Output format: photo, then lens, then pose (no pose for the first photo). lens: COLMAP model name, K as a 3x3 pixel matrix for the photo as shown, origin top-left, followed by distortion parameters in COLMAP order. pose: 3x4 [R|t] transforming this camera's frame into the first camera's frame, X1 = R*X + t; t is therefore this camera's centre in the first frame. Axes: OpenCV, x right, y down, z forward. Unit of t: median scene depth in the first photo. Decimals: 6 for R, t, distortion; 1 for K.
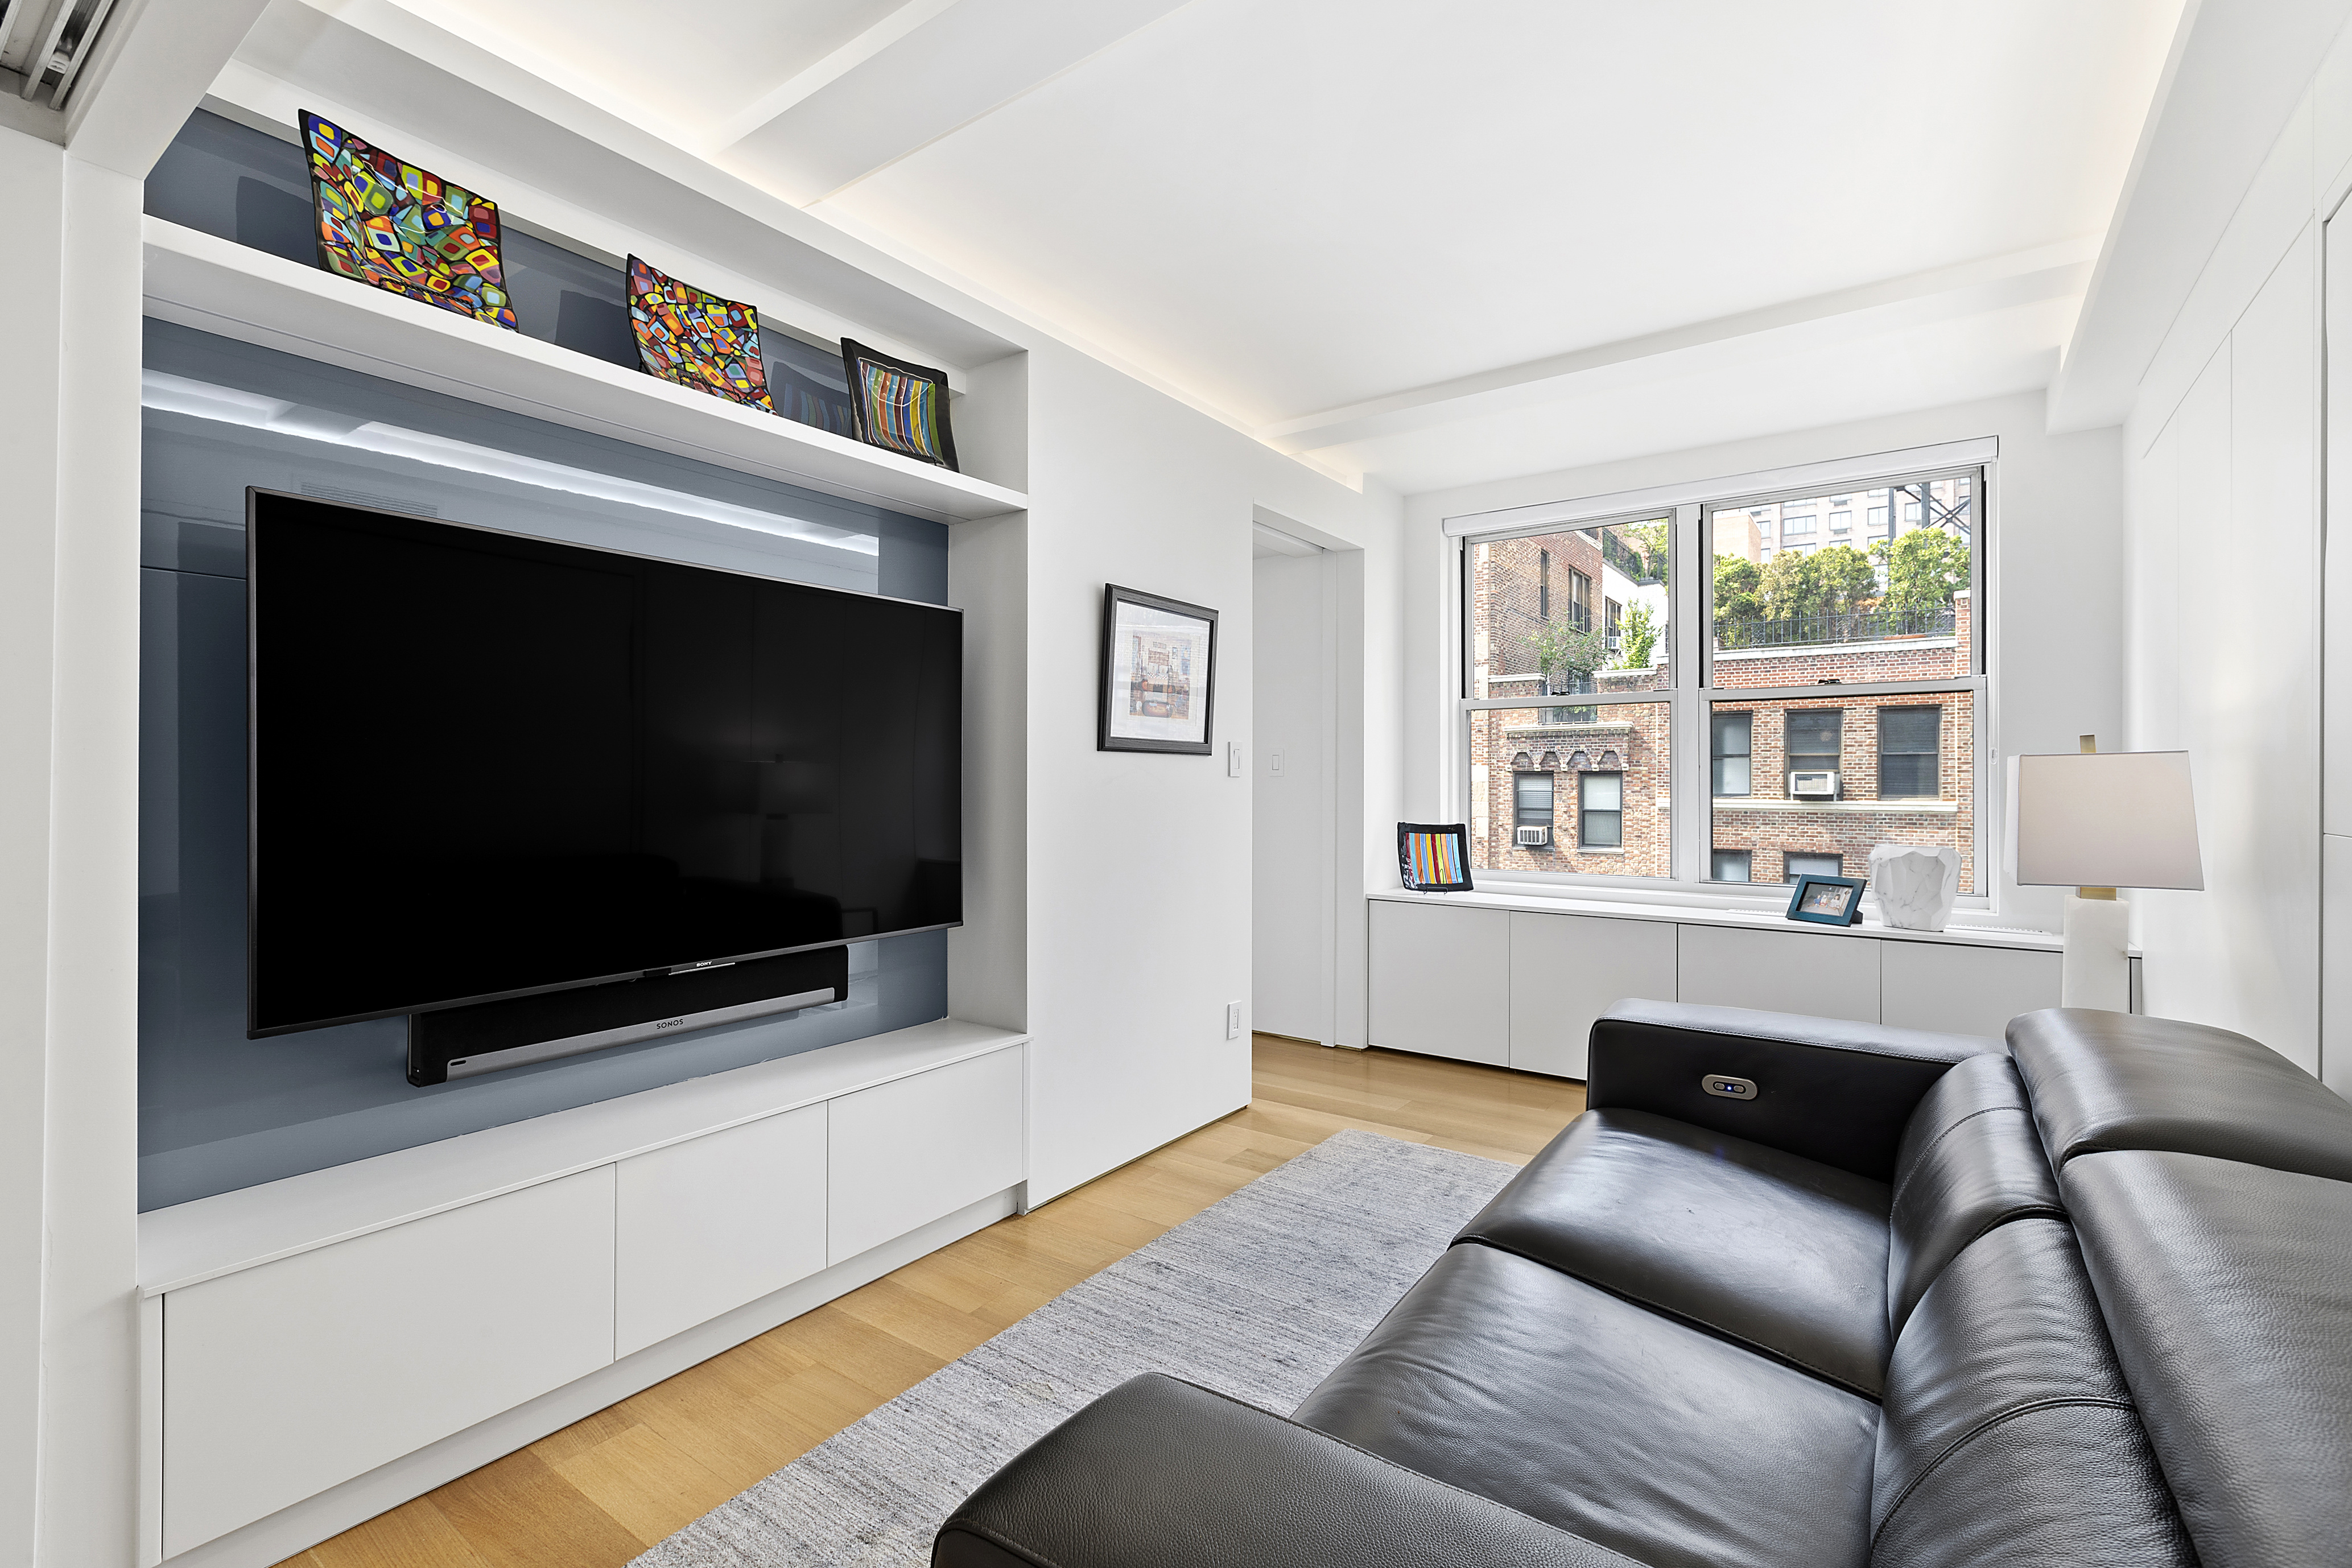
lens RADIAL K [[1051.6, 0, 1160.6], [0, 1051.6, 785.1], [0, 0, 1]] dist [-0.004916, 0.000499]
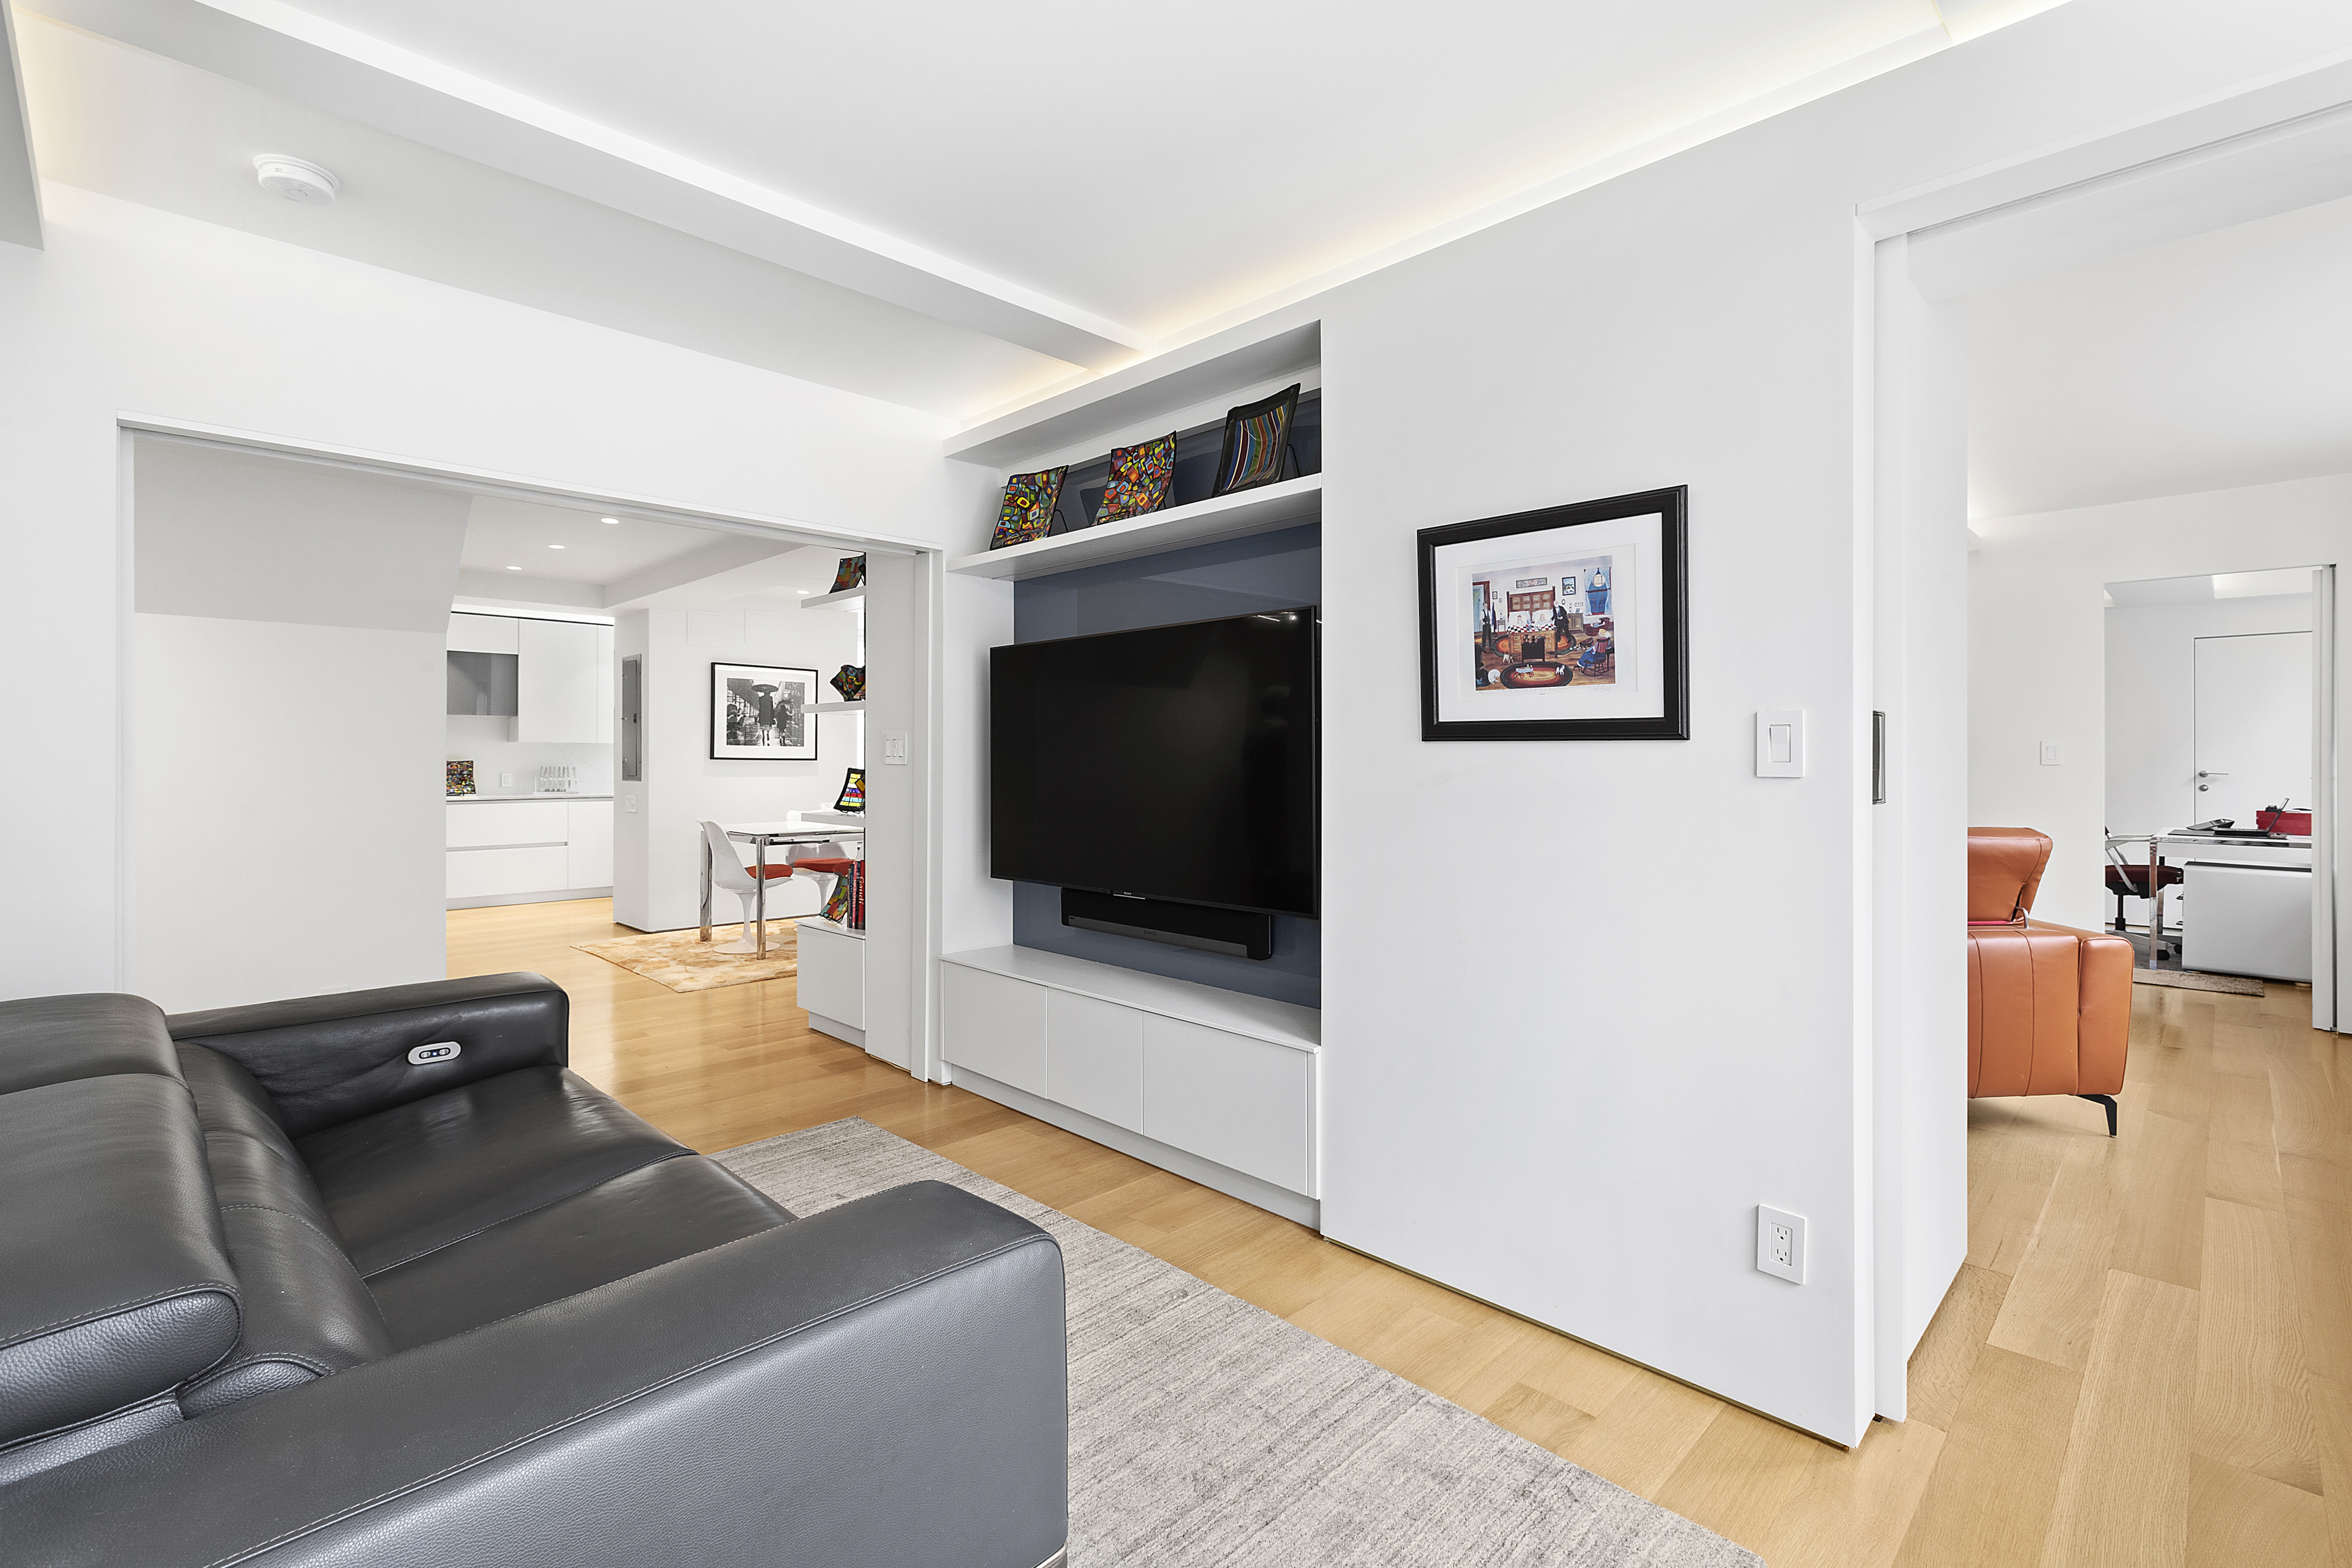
lens RADIAL K [[1051.6, 0, 1158.4], [0, 1051.6, 766.7], [0, 0, 1]] dist [-0.004916, 0.000499]
pose [[-0.167943, 0.004381, -0.985787, 0.992672], [-0.010556, 0.999925, 0.006242, -0.020948], [0.985740, 0.011454, -0.167884, 1.223615]]
